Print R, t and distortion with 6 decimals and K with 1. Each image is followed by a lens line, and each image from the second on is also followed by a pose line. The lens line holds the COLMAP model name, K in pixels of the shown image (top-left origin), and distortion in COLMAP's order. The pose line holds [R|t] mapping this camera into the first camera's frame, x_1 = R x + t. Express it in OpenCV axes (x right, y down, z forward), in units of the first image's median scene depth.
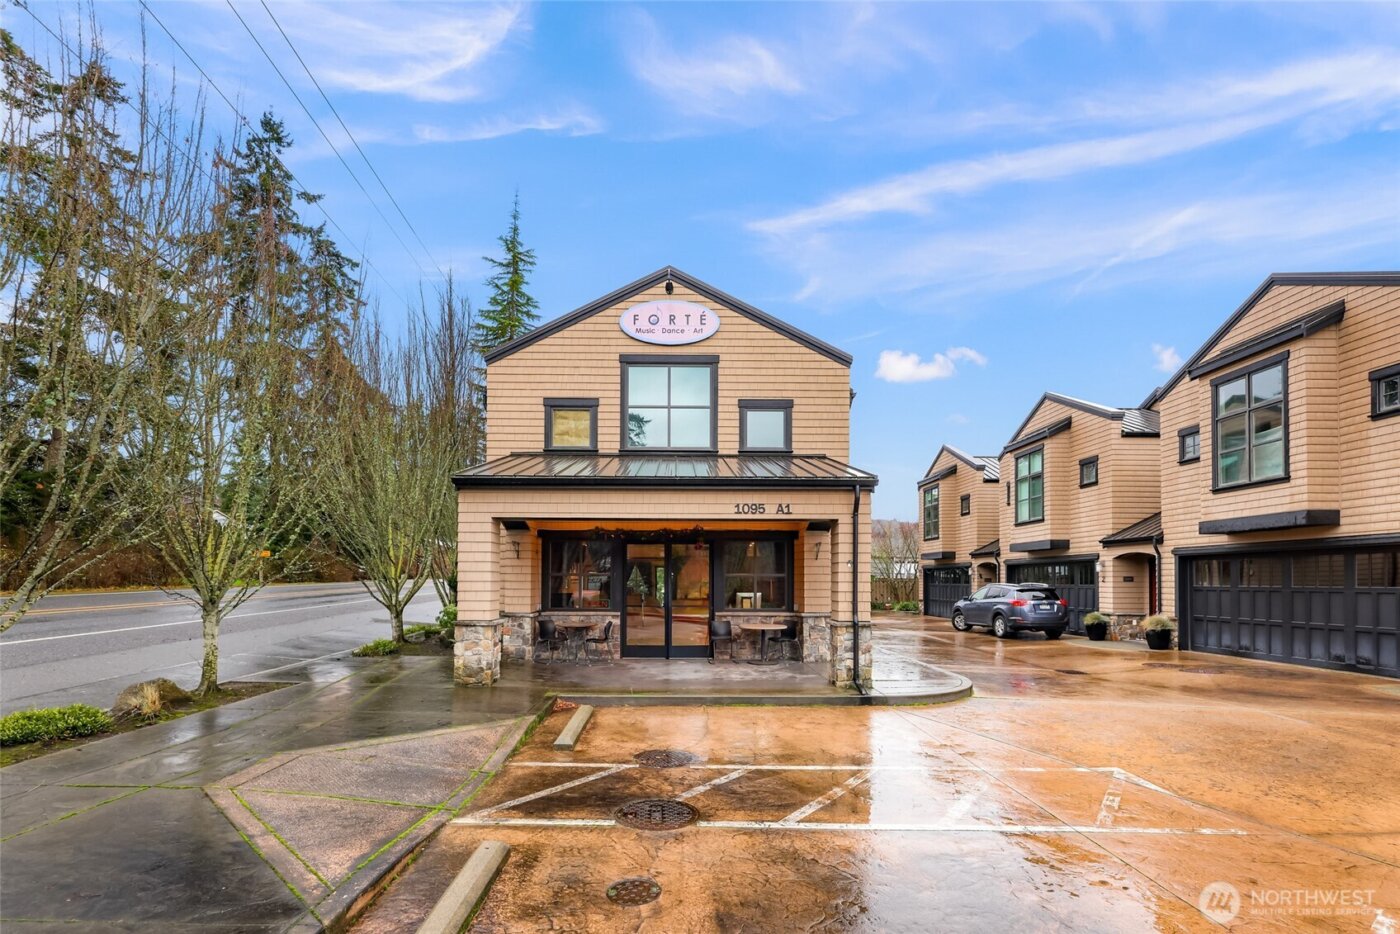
lens RADIAL K [[624.2, 0, 713.1], [0, 624.2, 577.6], [0, 0, 1]] dist [0.001191, 0.000453]
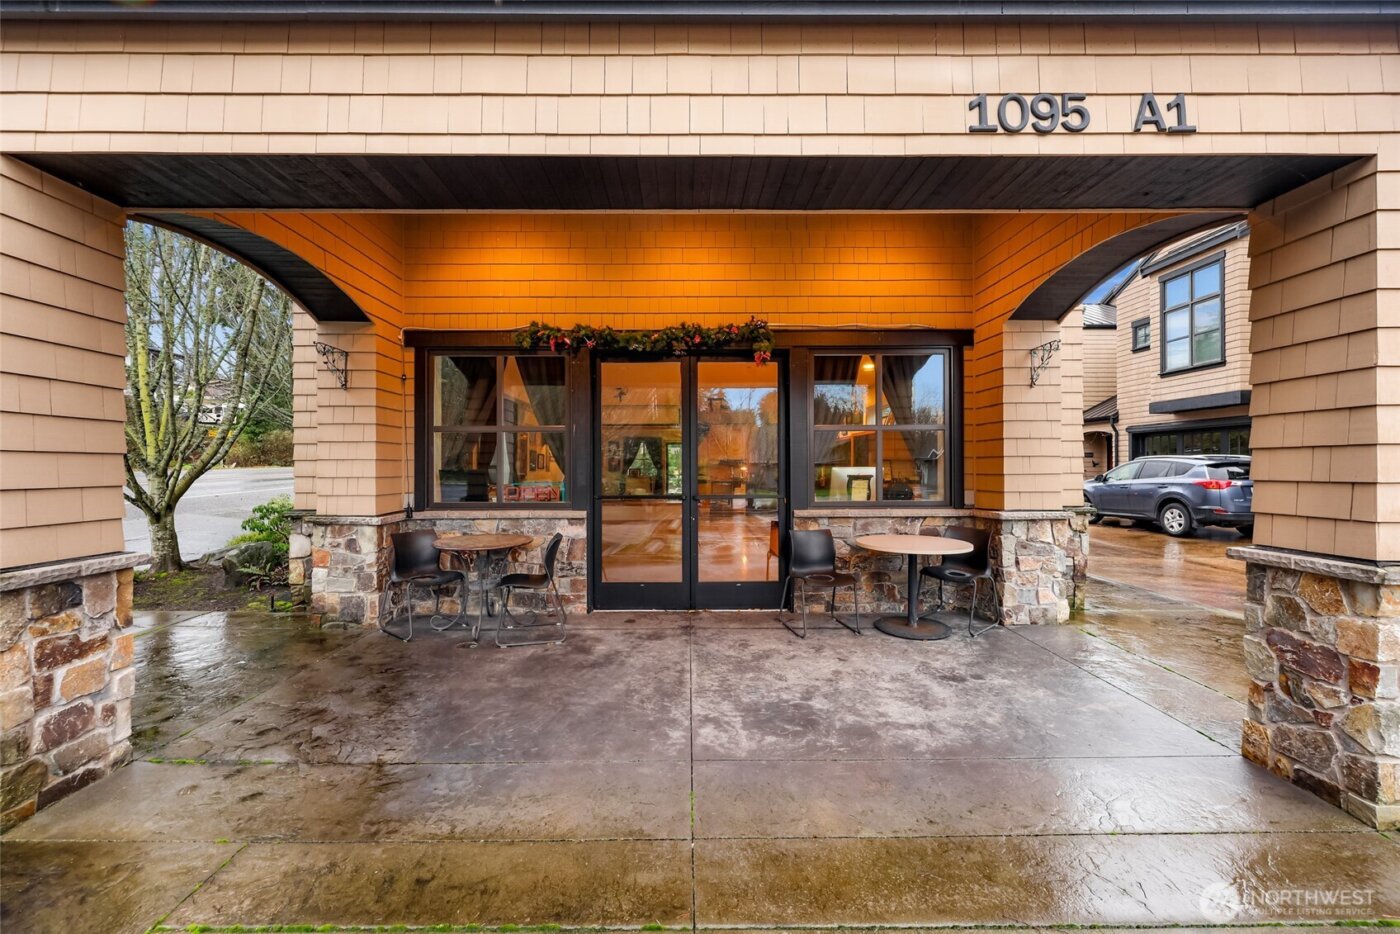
lens RADIAL K [[551.8, 0, 684.7], [0, 551.8, 457.4], [0, 0, 1]] dist [-0.001538, 0.000017]
pose [[0.999549, -0.006630, -0.029296, -0.064319], [0.006401, 0.999948, -0.007915, 0.019688], [0.029347, 0.007724, 0.999539, 0.591112]]
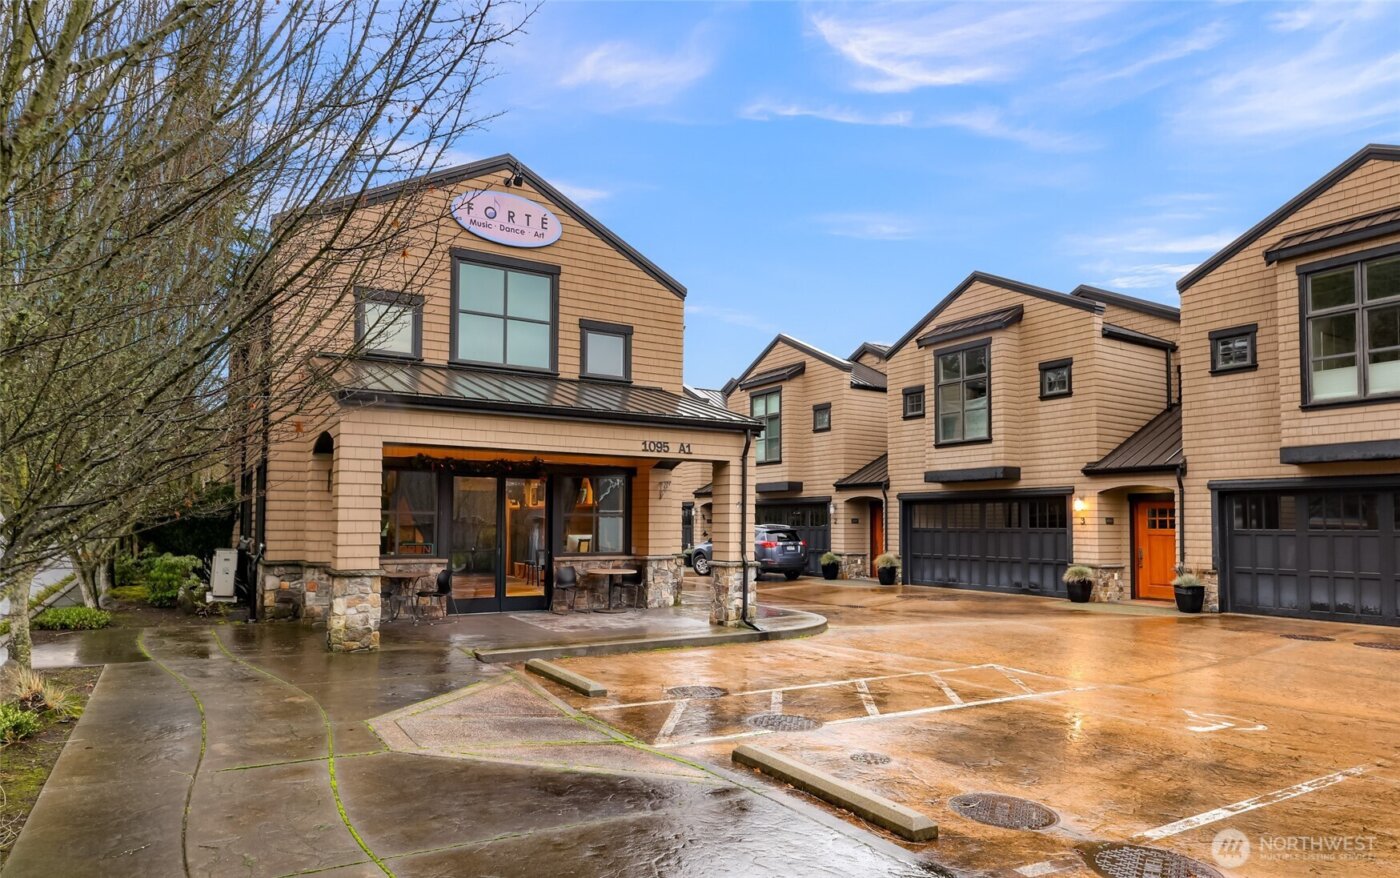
lens RADIAL K [[829.7, 0, 685.0], [0, 829.7, 501.3], [0, 0, 1]] dist [-0.004853, -0.000358]
pose [[0.859034, 0.016512, 0.511653, -0.434026], [-0.006944, 0.999764, -0.020605, 0.000070], [-0.511872, 0.014148, 0.858945, -0.096260]]
